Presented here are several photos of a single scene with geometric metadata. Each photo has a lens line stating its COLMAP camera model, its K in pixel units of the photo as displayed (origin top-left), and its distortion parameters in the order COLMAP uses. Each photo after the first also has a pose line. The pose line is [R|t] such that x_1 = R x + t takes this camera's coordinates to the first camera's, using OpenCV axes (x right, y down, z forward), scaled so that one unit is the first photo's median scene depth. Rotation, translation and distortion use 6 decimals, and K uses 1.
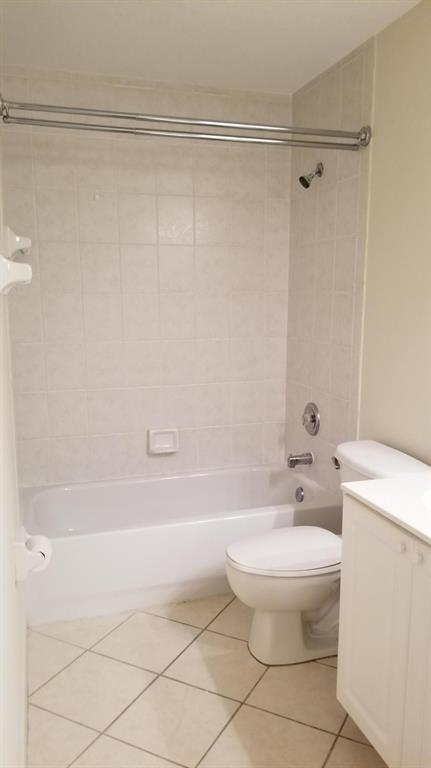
lens RADIAL K [[607.7, 0, 215.5], [0, 607.7, 384.0], [0, 0, 1]] dist [0.068888, -0.118072]
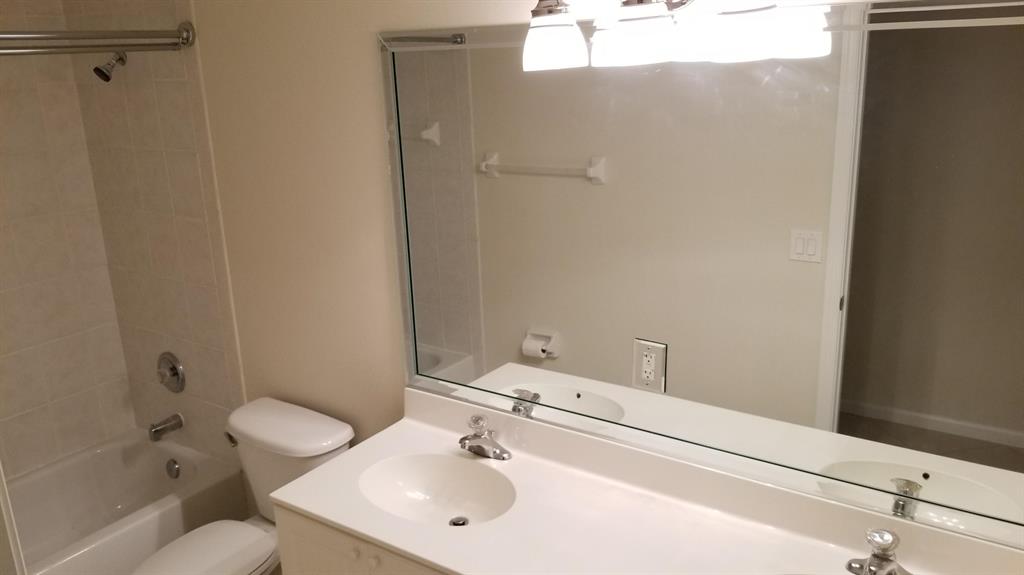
lens RADIAL K [[810.3, 0, 512.0], [0, 810.3, 287.5], [0, 0, 1]] dist [0.068888, -0.118072]
pose [[0.794500, -0.200695, 0.573141, -0.070870], [0.143652, 0.979136, 0.143727, -0.135861], [-0.590029, -0.031859, 0.806754, -0.080668]]
